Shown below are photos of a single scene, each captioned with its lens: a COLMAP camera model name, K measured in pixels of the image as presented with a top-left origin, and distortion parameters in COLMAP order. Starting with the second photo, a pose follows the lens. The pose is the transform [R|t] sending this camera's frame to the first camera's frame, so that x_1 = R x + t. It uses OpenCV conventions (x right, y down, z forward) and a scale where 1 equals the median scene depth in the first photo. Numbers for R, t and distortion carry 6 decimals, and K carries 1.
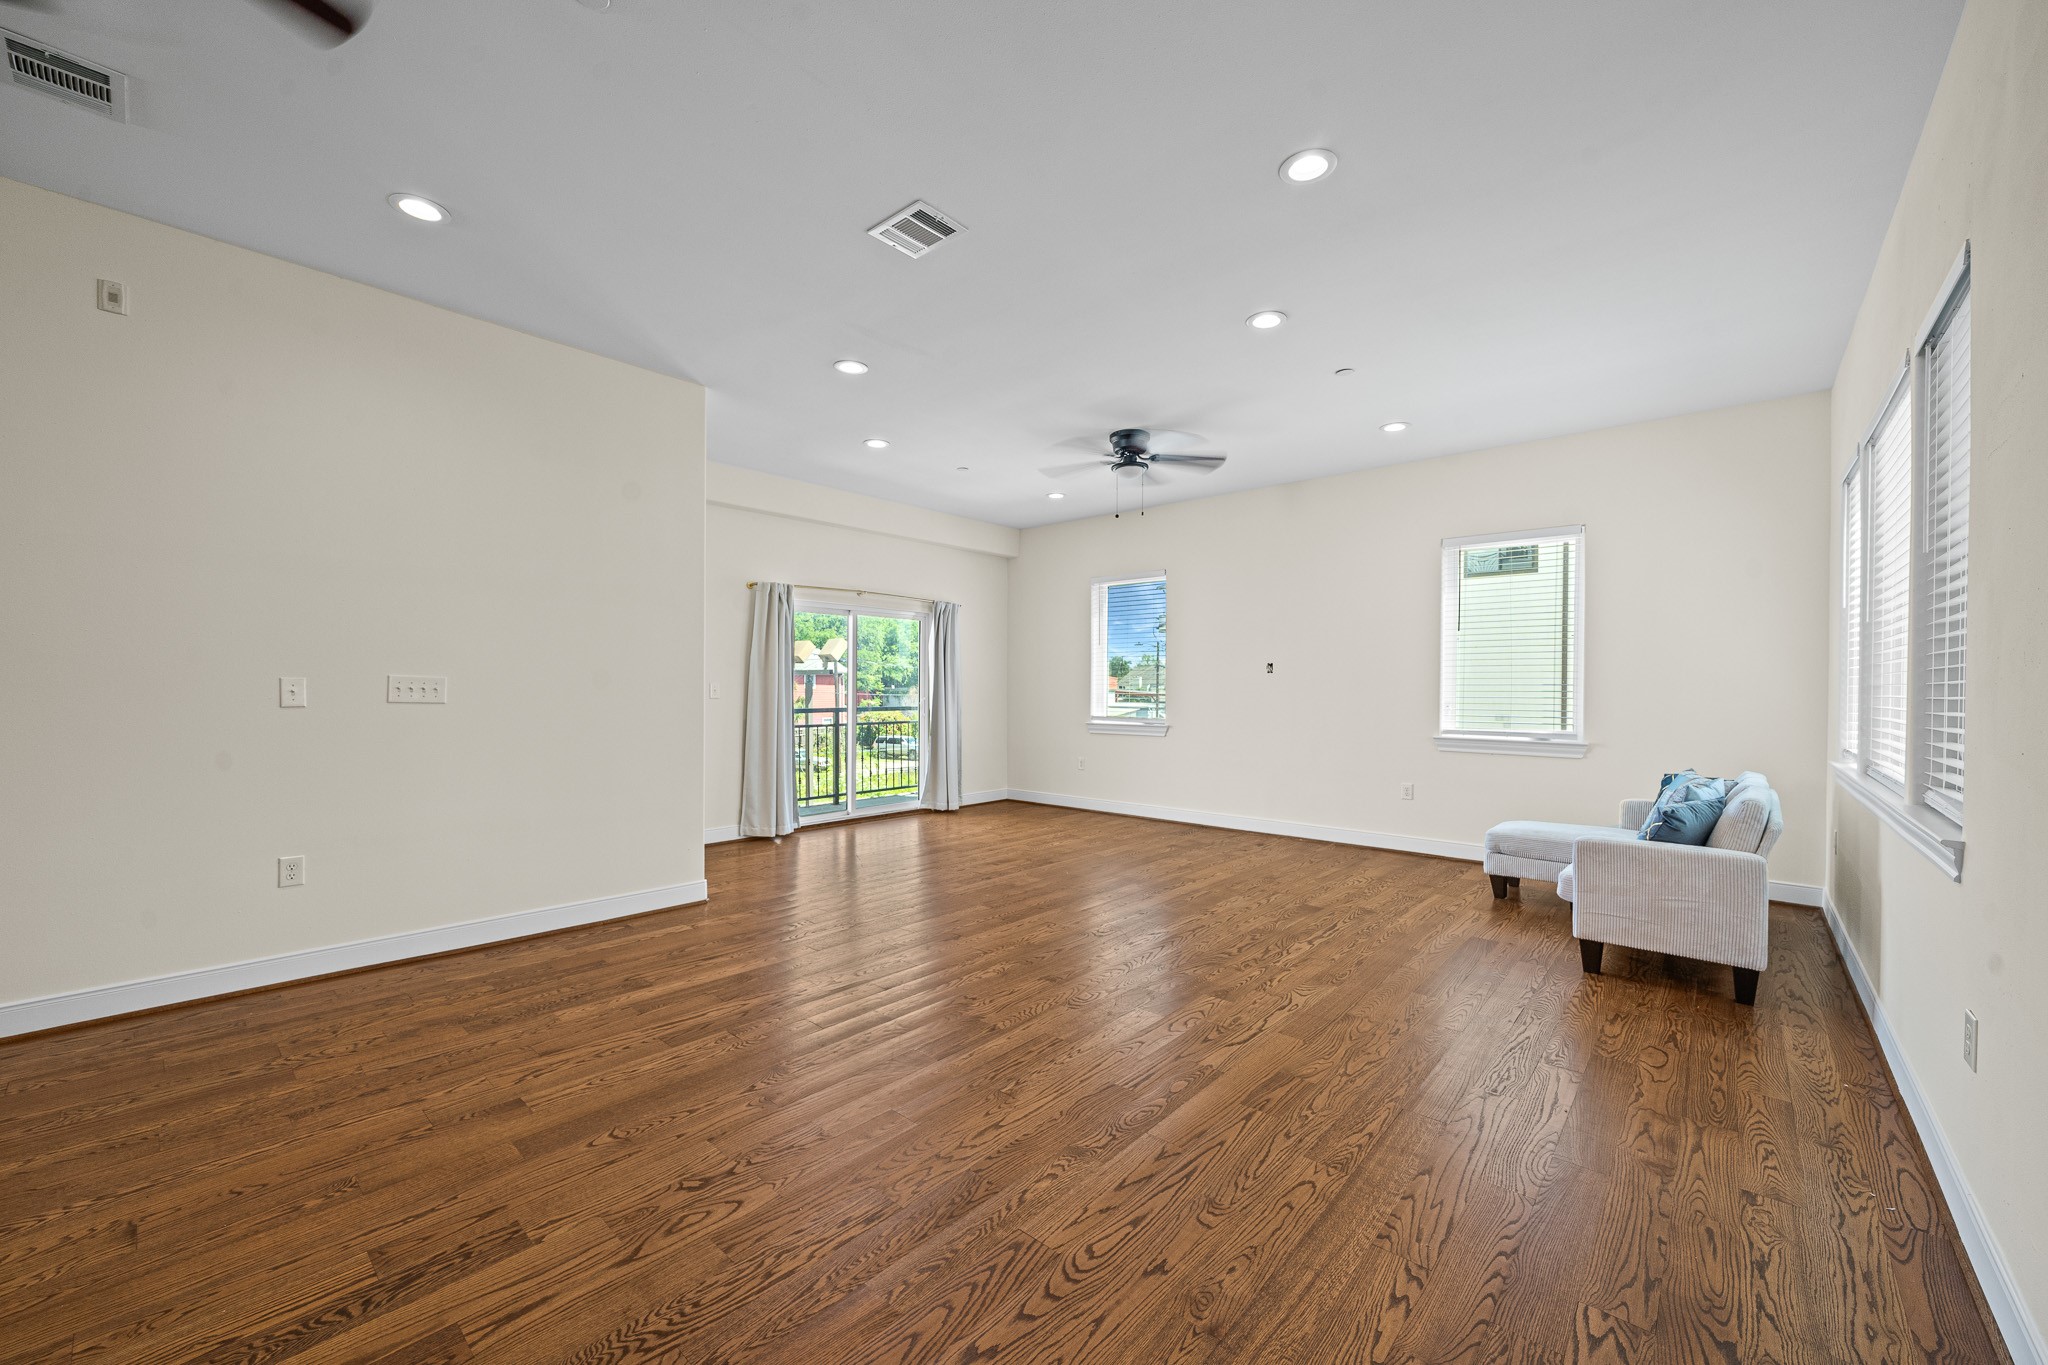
lens RADIAL K [[792.7, 0, 1032.0], [0, 792.7, 689.1], [0, 0, 1]] dist [-0.001526, -0.000560]
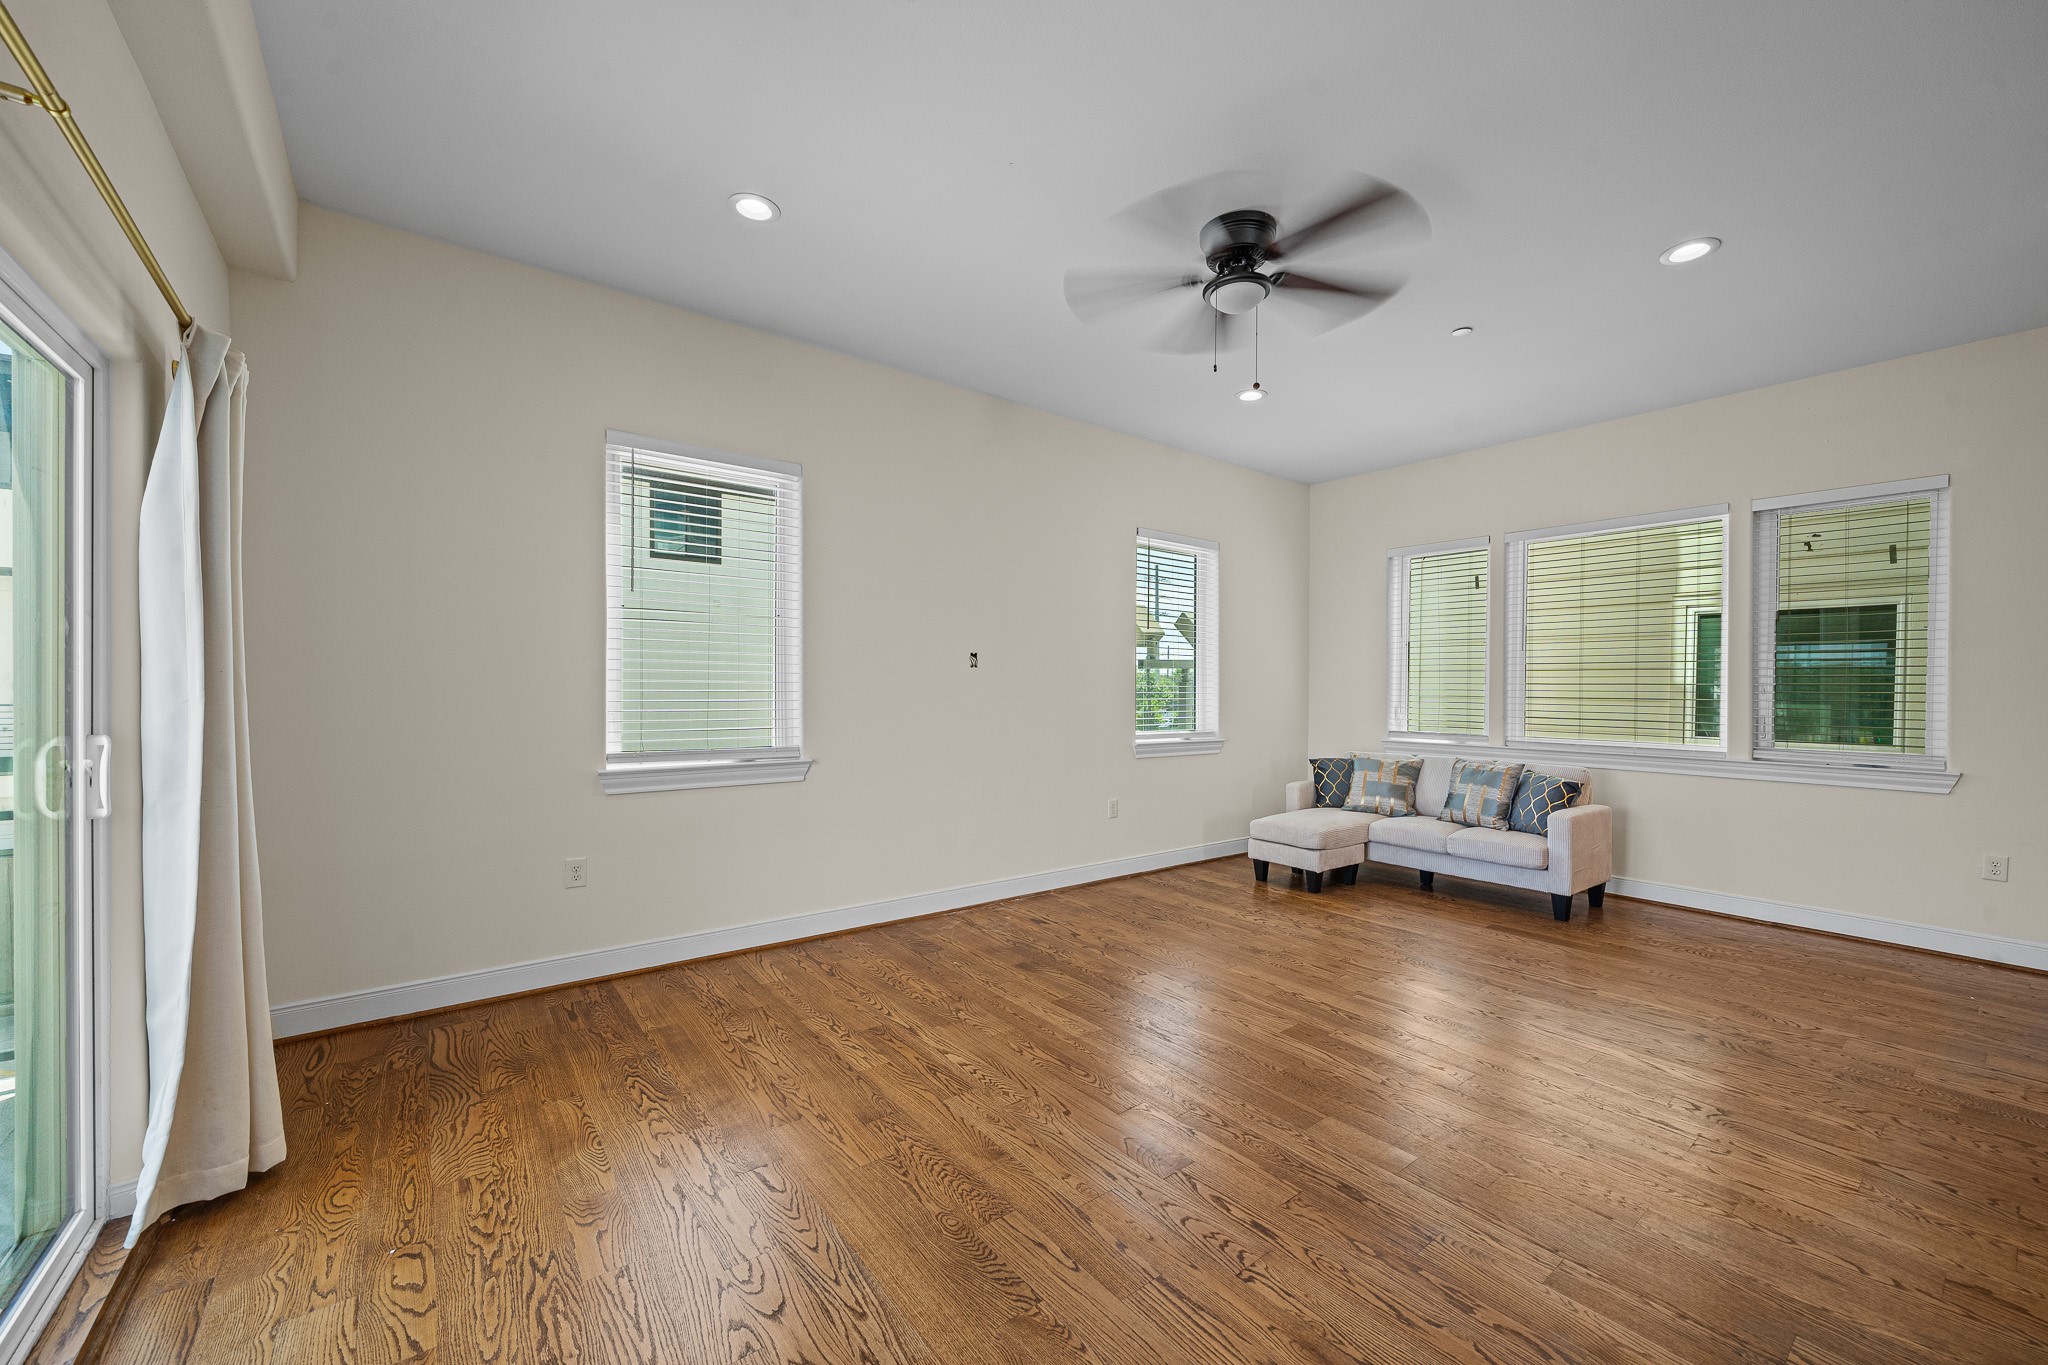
lens RADIAL K [[792.7, 0, 1032.4], [0, 792.7, 685.5], [0, 0, 1]] dist [-0.001526, -0.000560]
pose [[0.180750, -0.000162, 0.983529, -0.449042], [-0.005181, 0.999986, 0.001117, -0.007354], [-0.983515, -0.005298, 0.180747, 1.057845]]
